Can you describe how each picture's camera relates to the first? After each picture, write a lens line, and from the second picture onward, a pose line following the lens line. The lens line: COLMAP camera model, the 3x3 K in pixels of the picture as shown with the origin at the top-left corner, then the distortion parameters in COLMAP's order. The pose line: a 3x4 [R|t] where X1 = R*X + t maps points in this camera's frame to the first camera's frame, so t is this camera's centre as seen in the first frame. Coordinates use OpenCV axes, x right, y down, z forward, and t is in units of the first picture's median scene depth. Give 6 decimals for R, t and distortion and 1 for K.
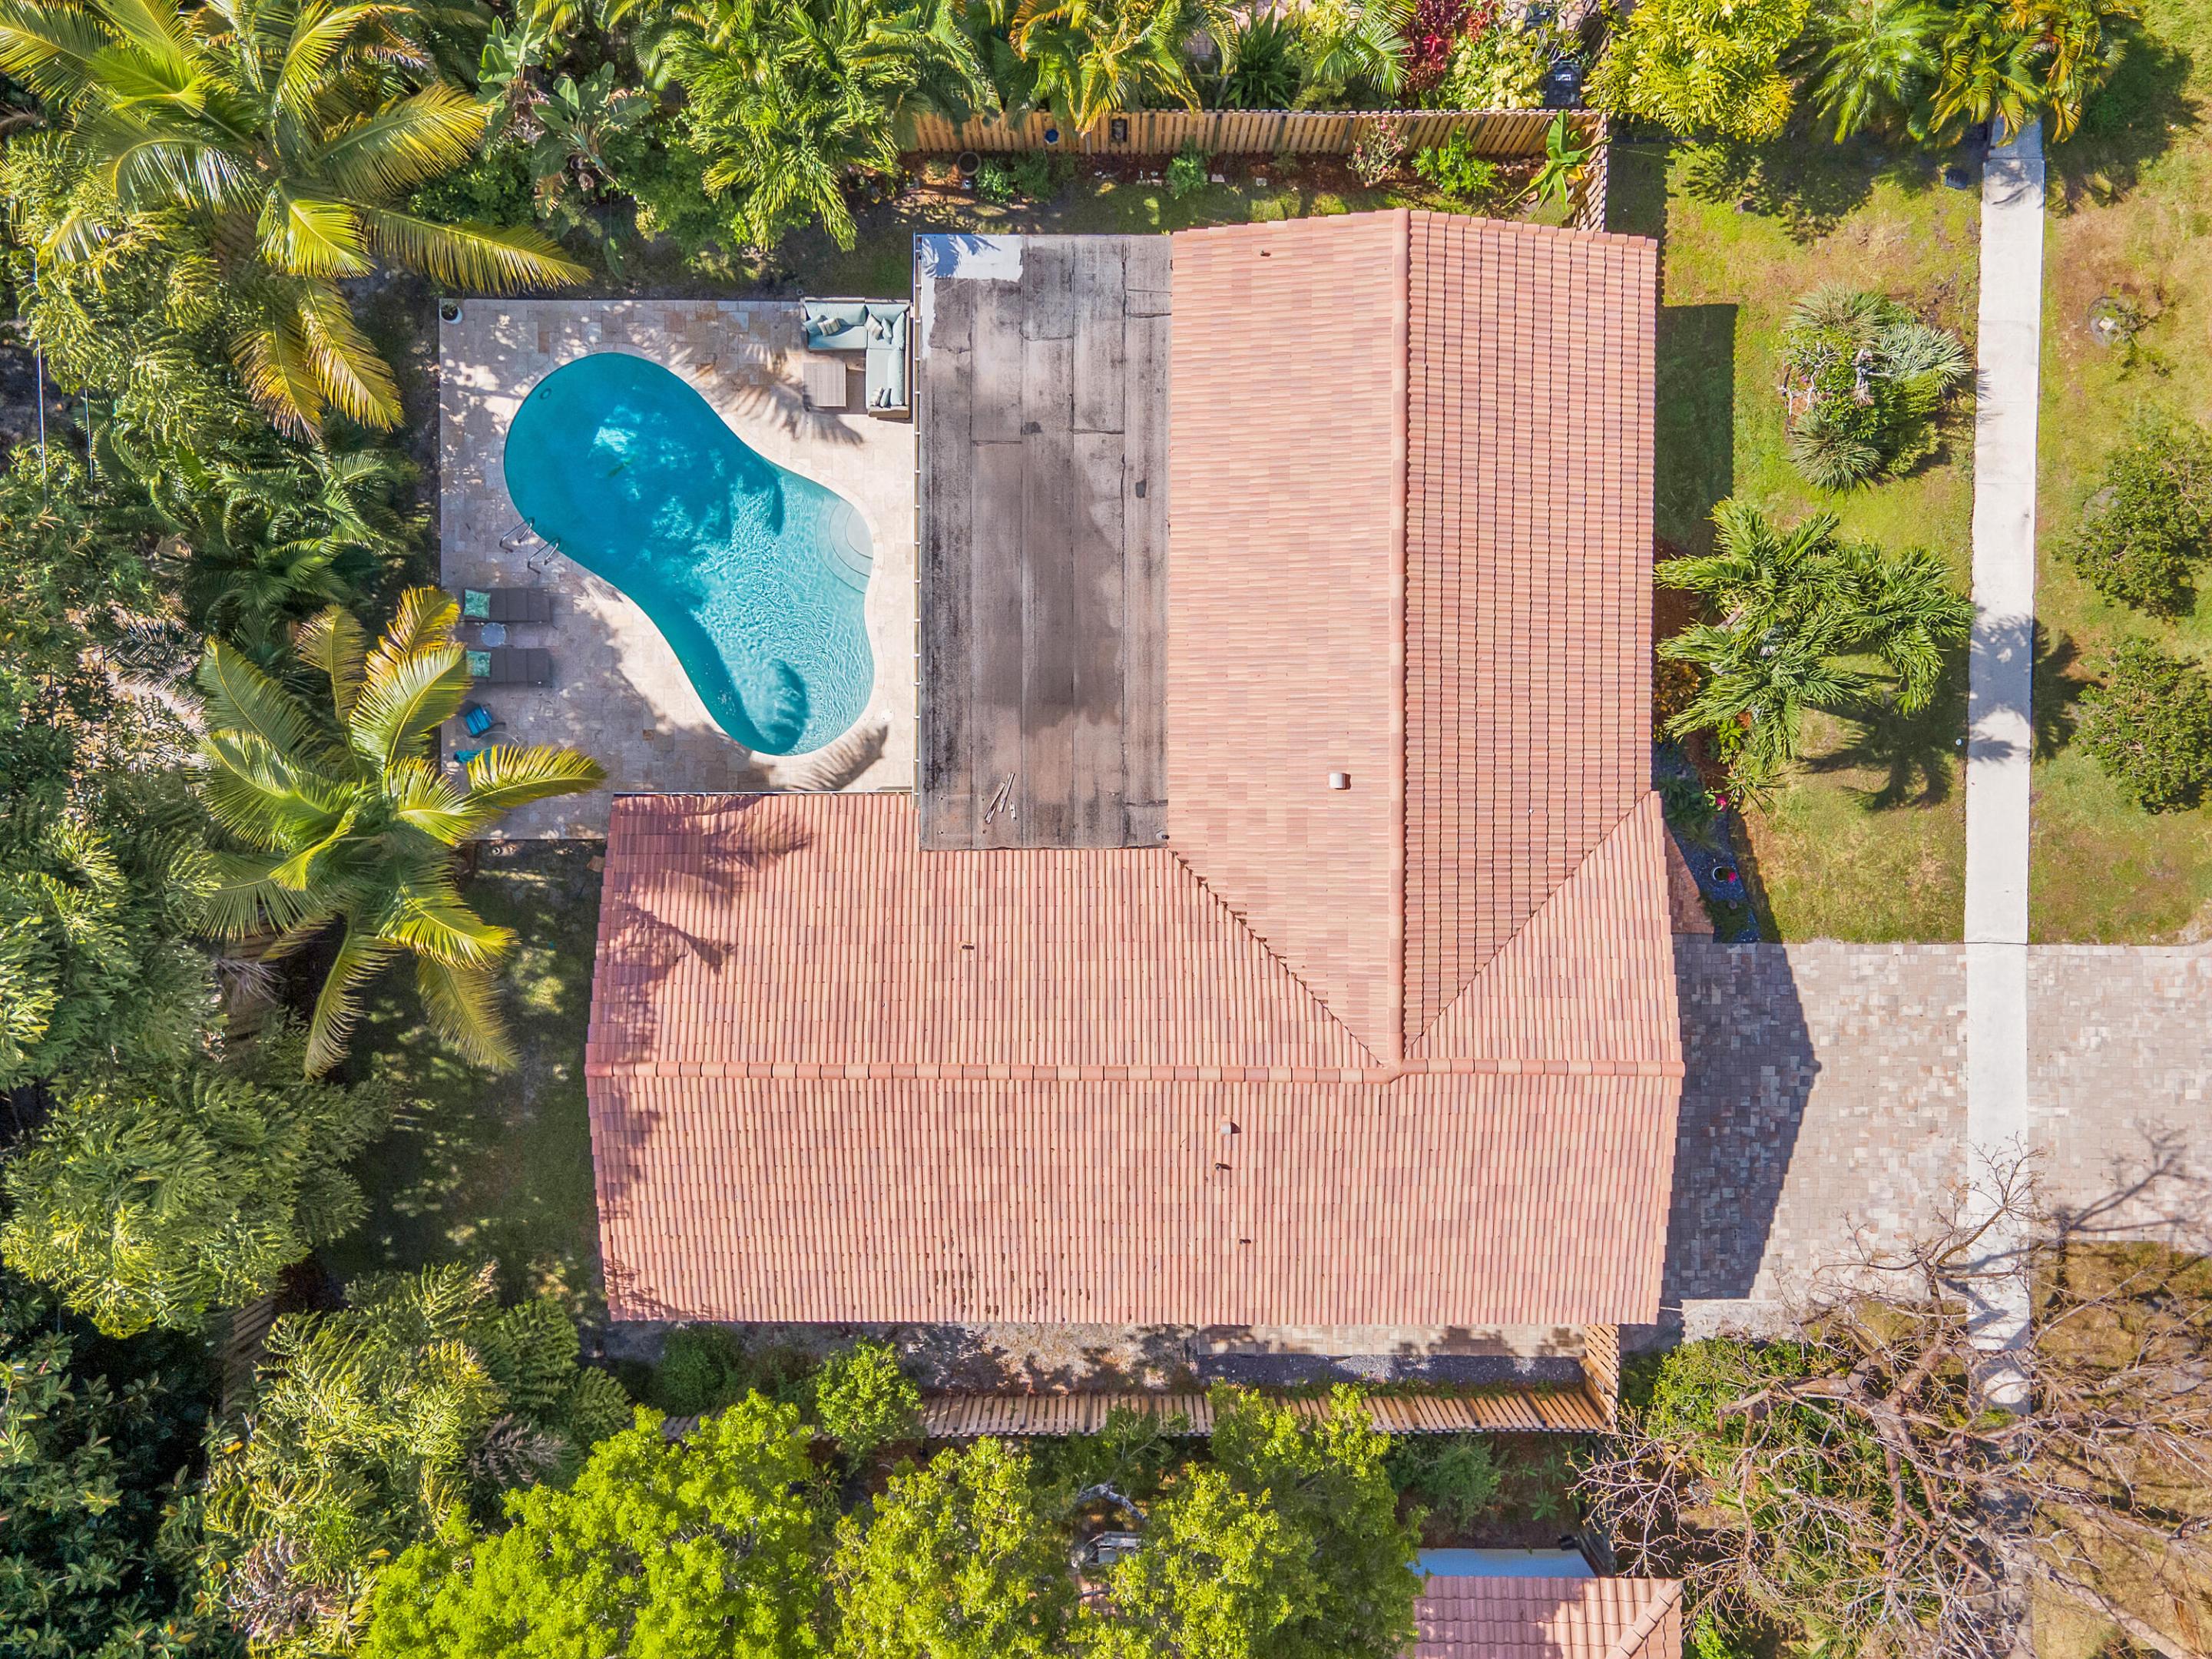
lens RADIAL K [[1612.8, 0, 1089.9], [0, 1612.8, 841.9], [0, 0, 1]] dist [0.006196, -0.001135]
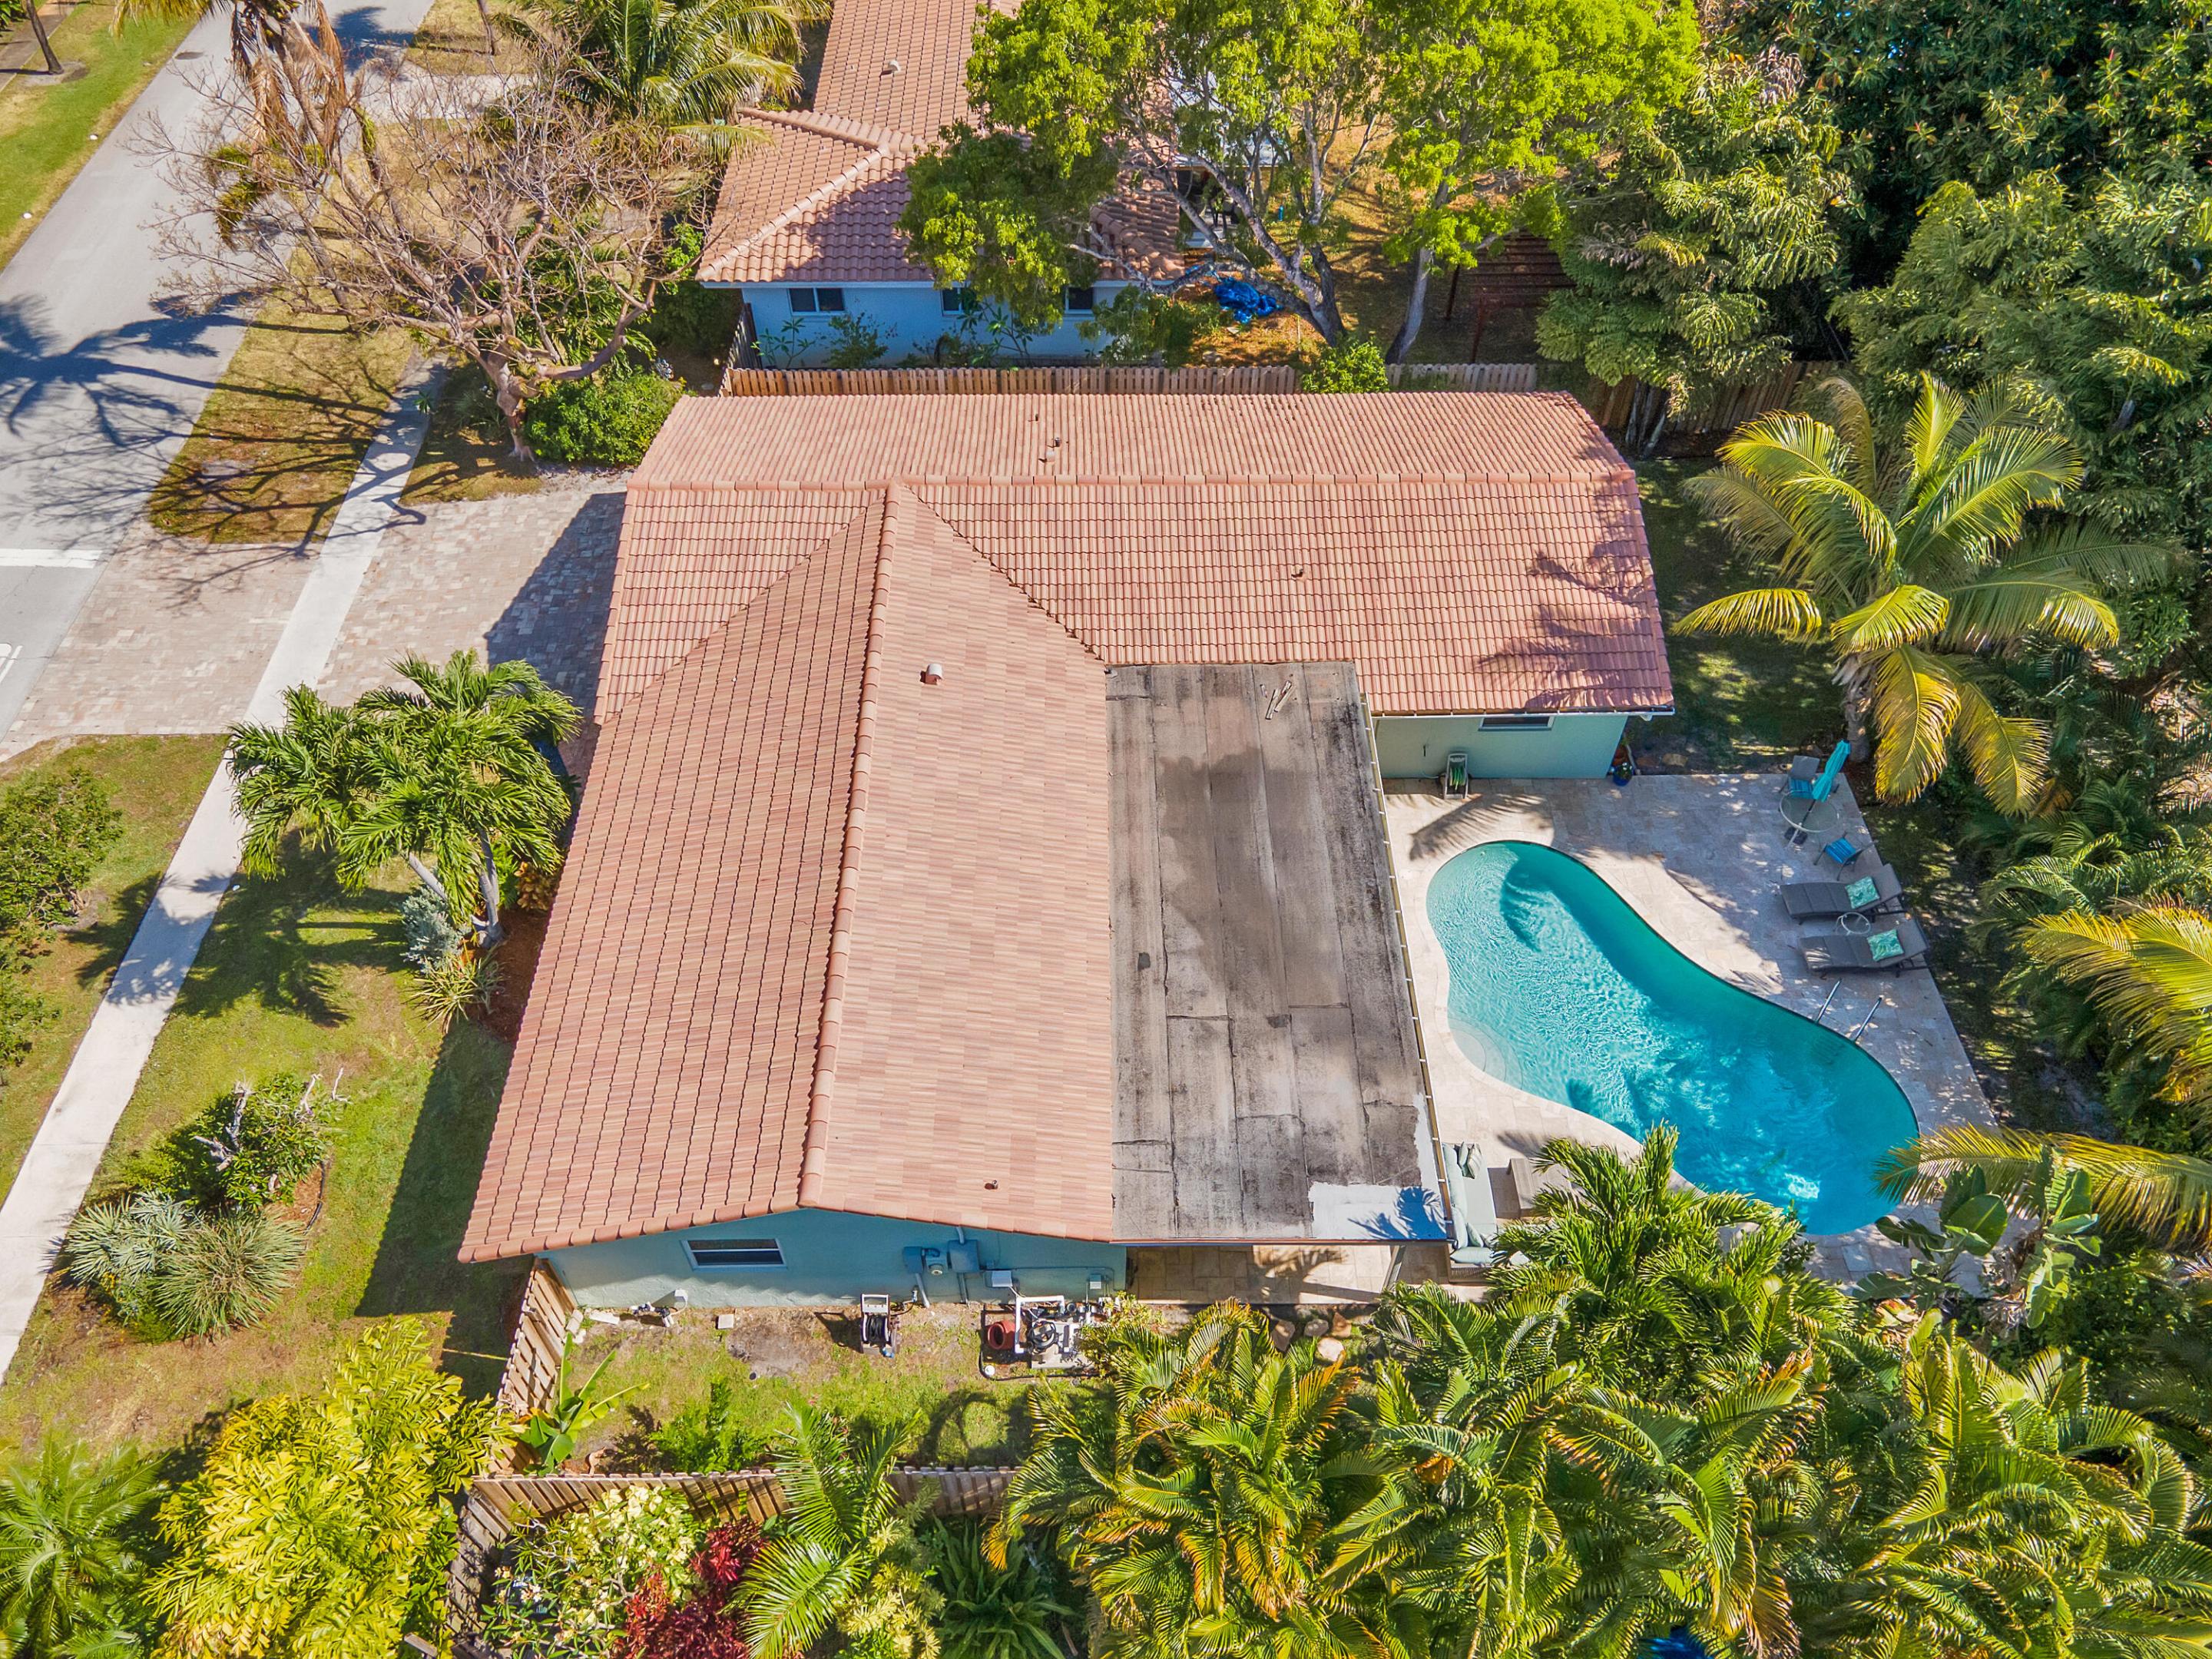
lens RADIAL K [[1612.8, 0, 1089.9], [0, 1612.8, 841.9], [0, 0, 1]] dist [0.006196, -0.001135]
pose [[-0.999916, 0.012951, 0.000222, 0.058786], [-0.009990, -0.781962, 0.623247, -0.694705], [0.008245, 0.623192, 0.782025, 0.297348]]
